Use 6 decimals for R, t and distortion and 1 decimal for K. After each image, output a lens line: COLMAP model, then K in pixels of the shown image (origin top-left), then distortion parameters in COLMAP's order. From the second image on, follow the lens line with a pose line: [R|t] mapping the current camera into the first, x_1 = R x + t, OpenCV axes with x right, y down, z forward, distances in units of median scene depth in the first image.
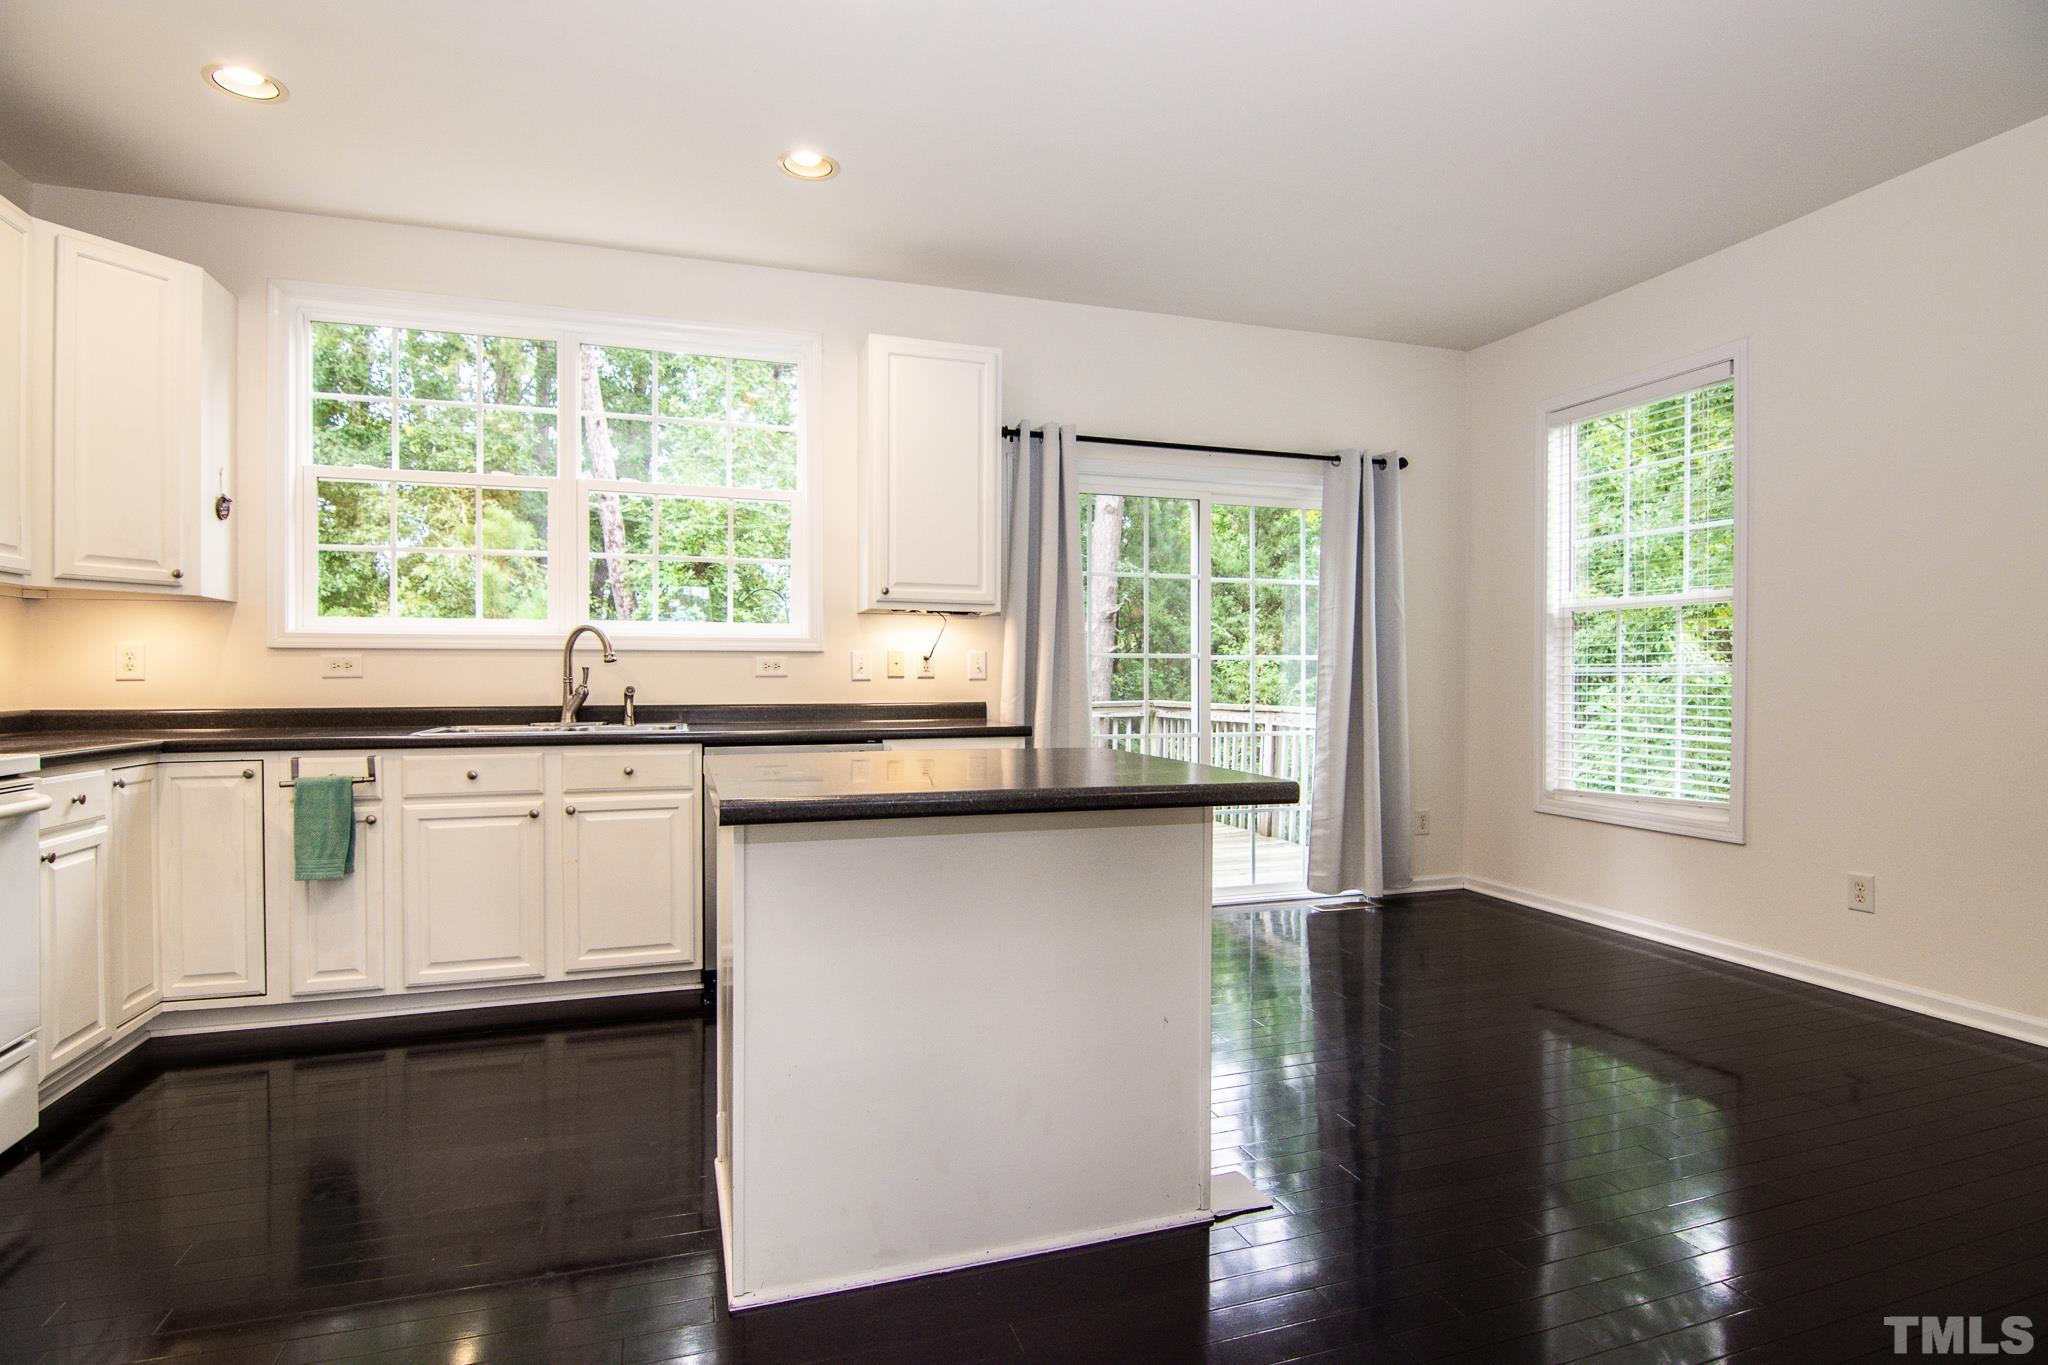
lens RADIAL K [[997.3, 0, 1013.9], [0, 997.3, 686.8], [0, 0, 1]] dist [-0.008350, -0.008484]
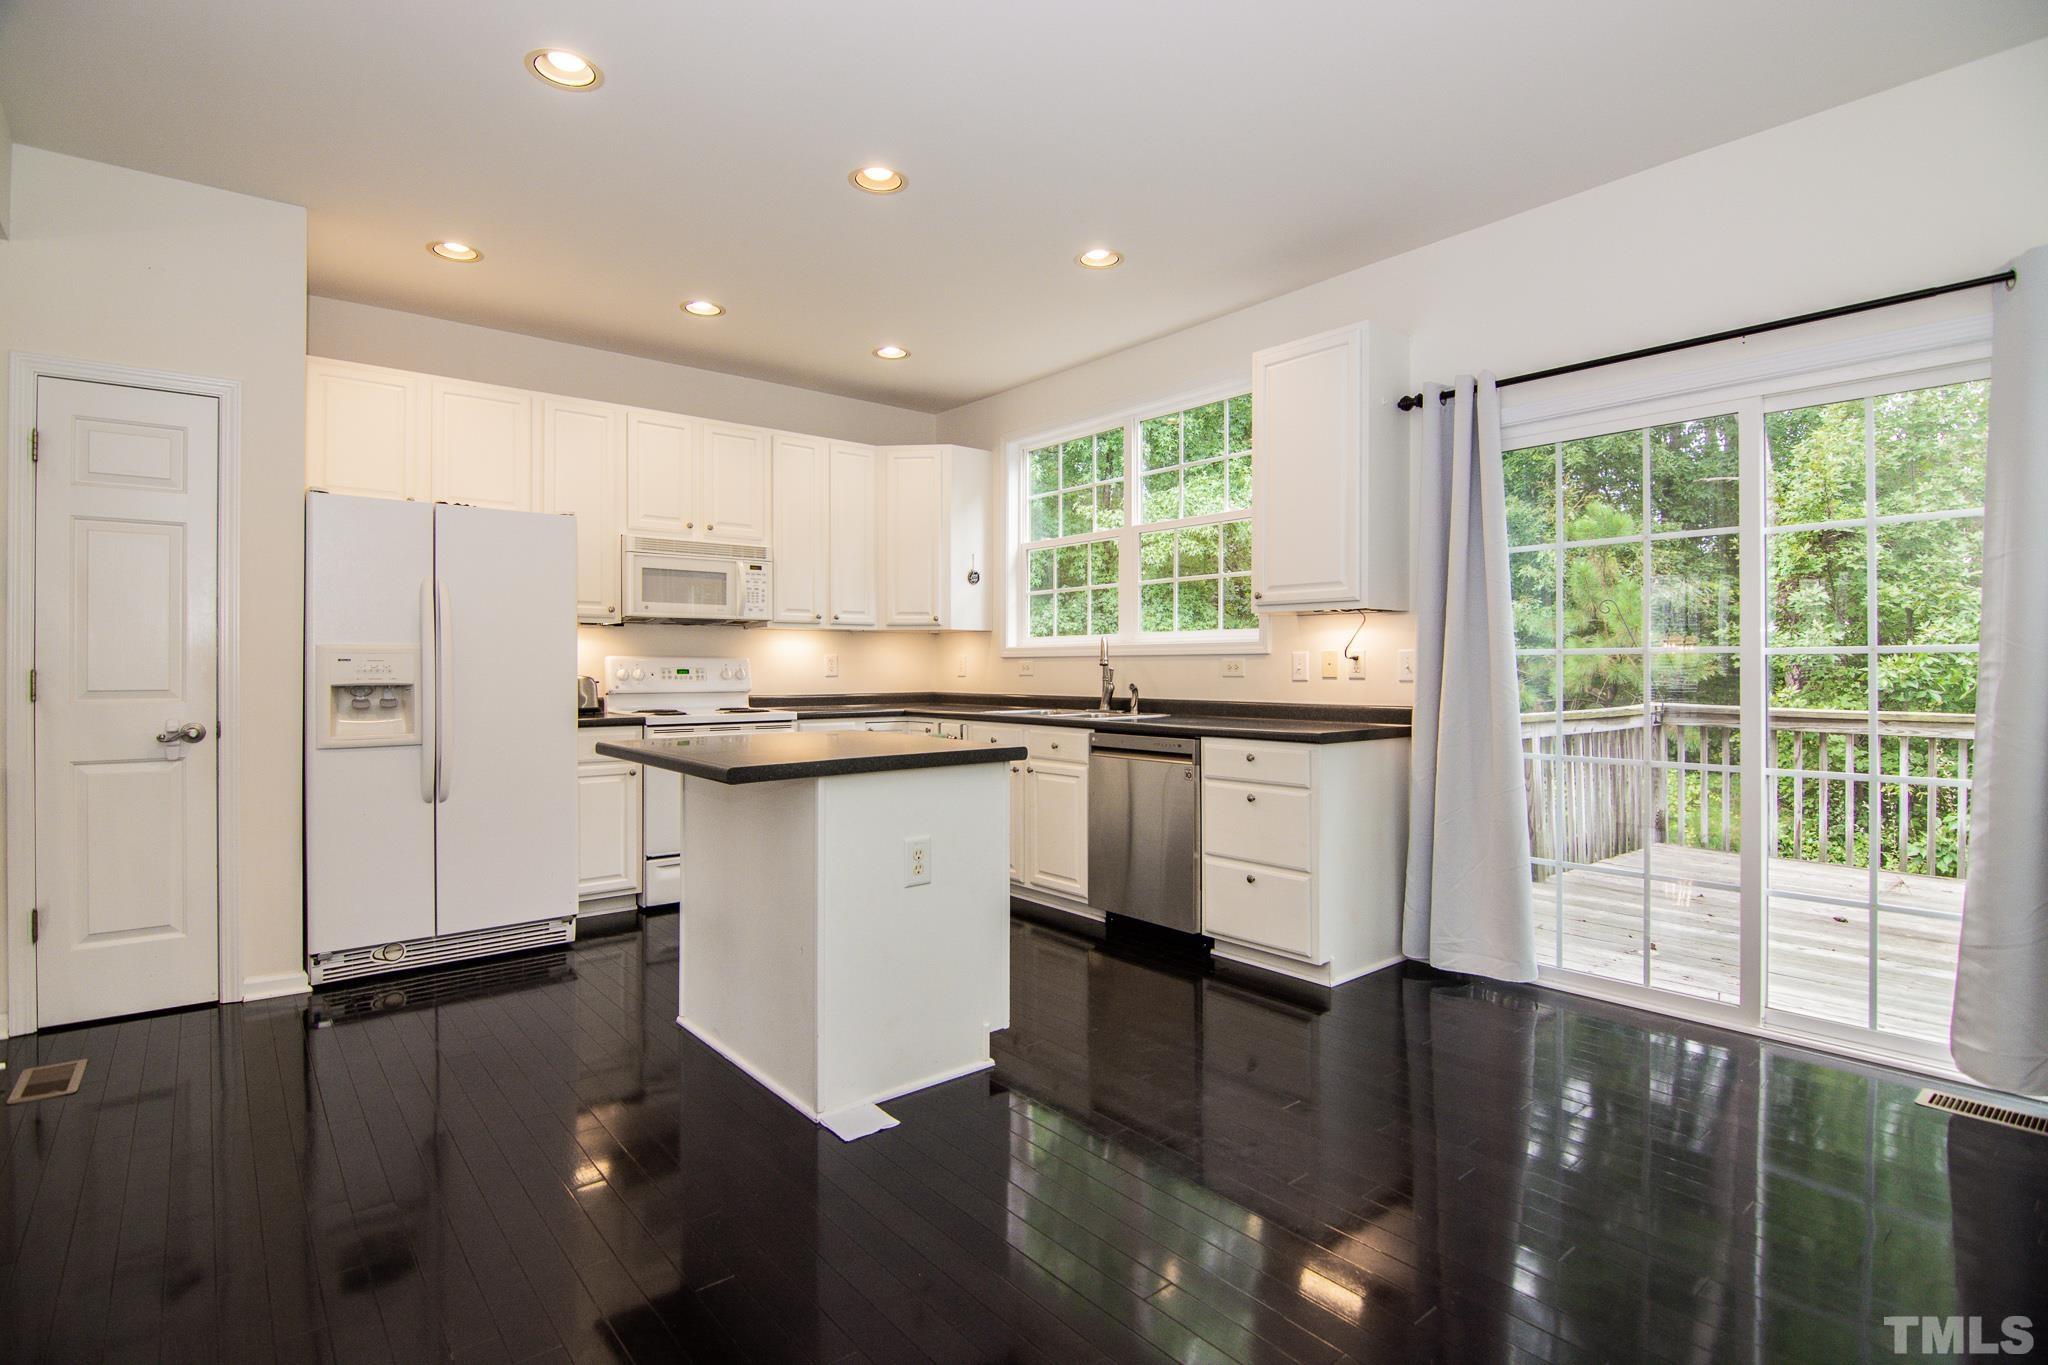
lens RADIAL K [[997.3, 0, 1036.7], [0, 997.3, 666.0], [0, 0, 1]] dist [-0.008350, -0.008484]
pose [[0.374640, -0.002582, -0.927167, 0.854000], [-0.008968, 0.999939, -0.006409, -0.015664], [0.927127, 0.010716, 0.374594, 0.447786]]
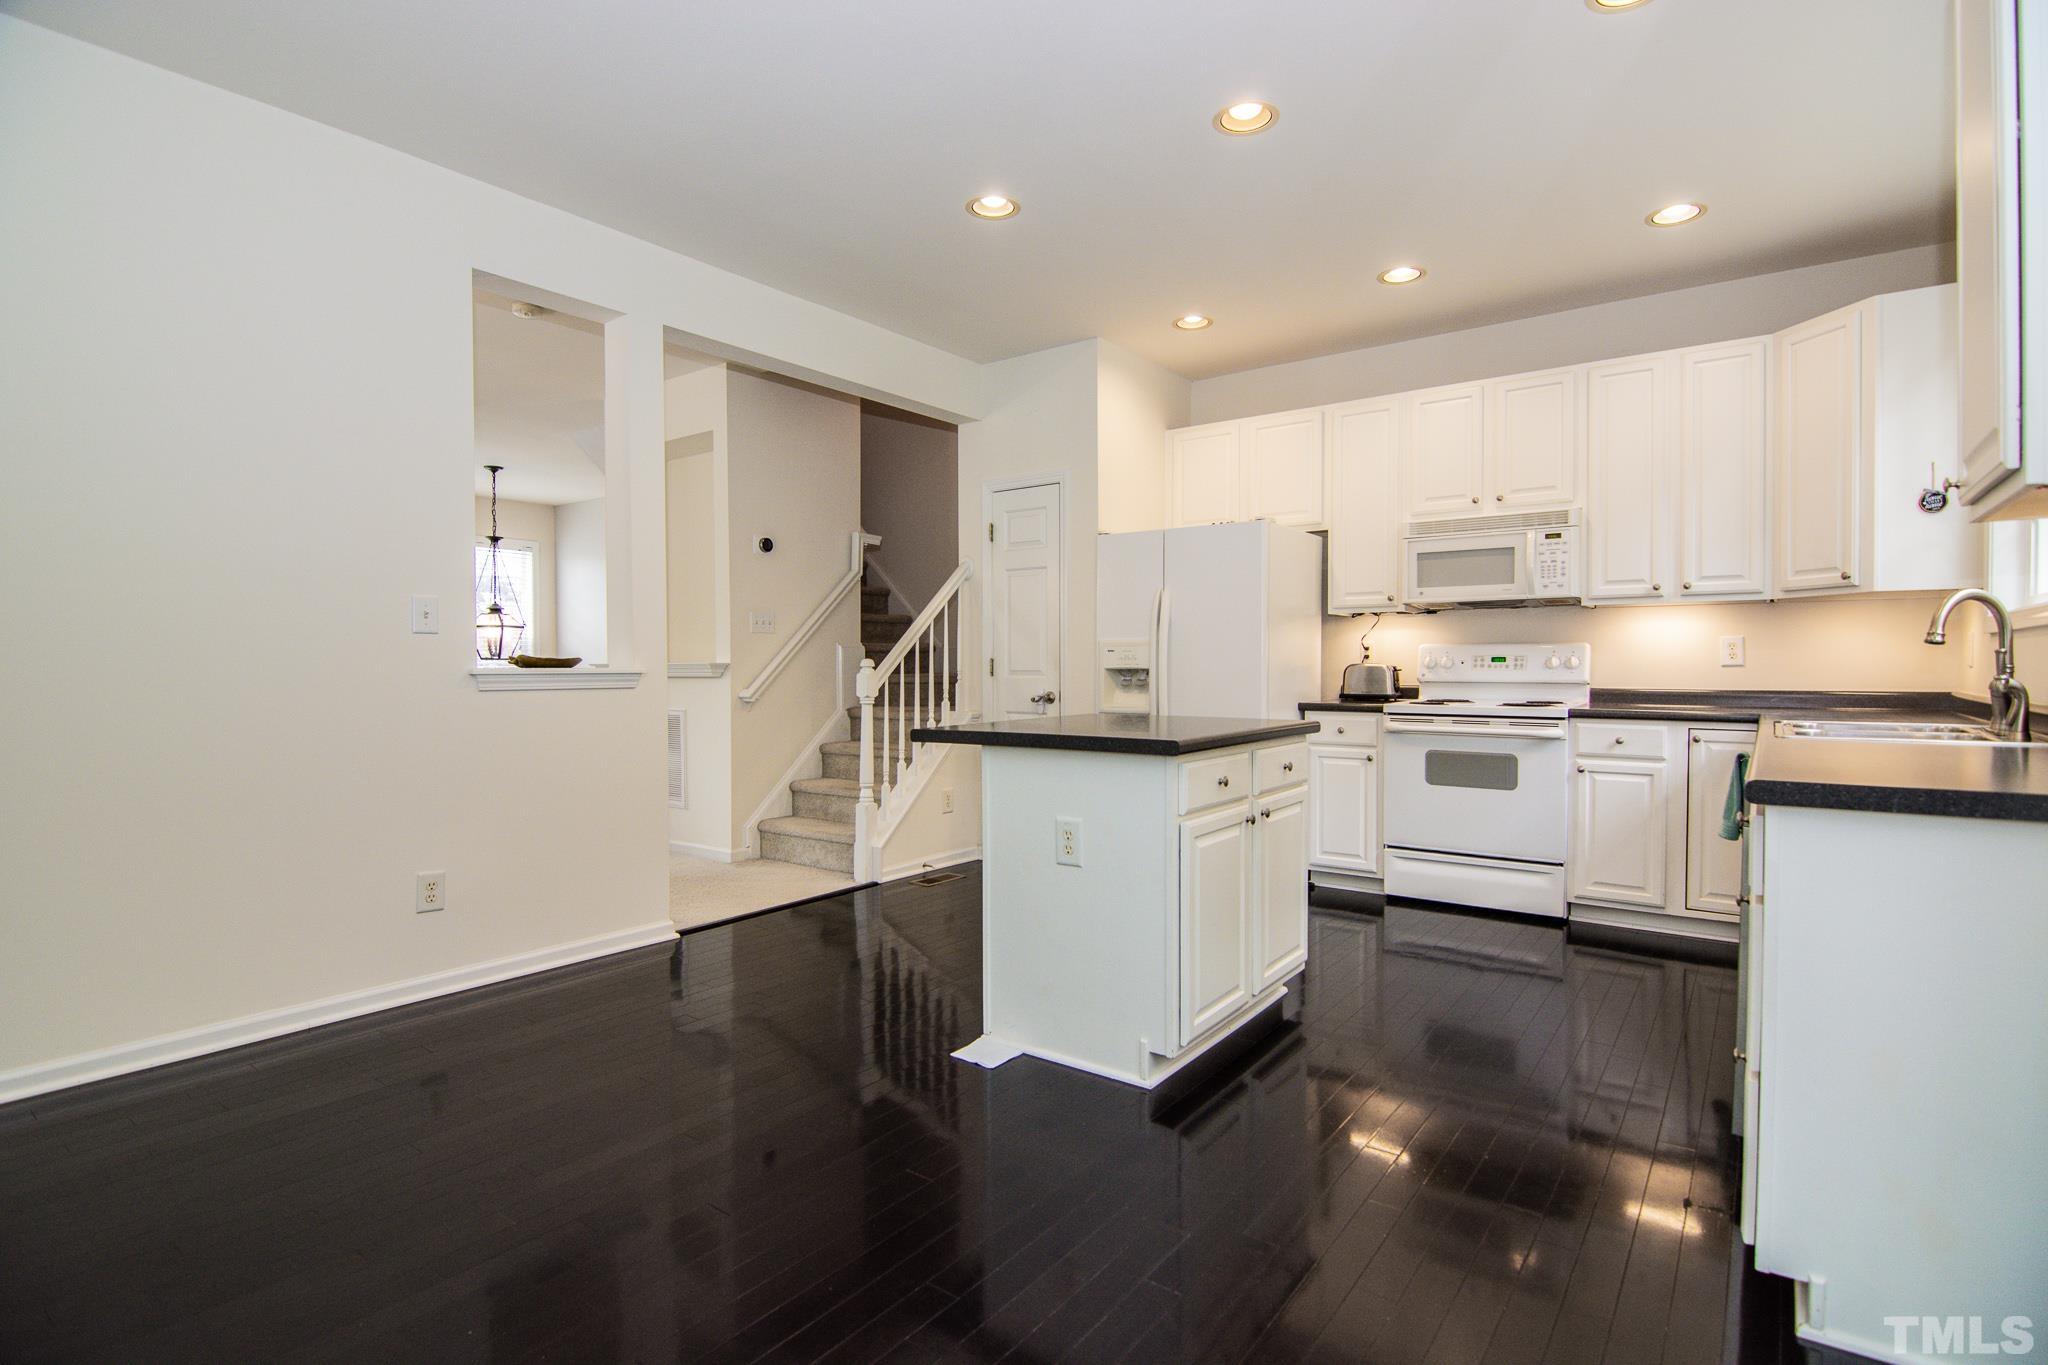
lens RADIAL K [[997.3, 0, 1029.7], [0, 997.3, 681.5], [0, 0, 1]] dist [-0.008350, -0.008484]
pose [[-0.816190, 0.011318, -0.577673, 0.572530], [-0.004177, 0.999666, 0.025488, -0.013809], [0.577769, 0.023216, -0.815870, 1.291740]]
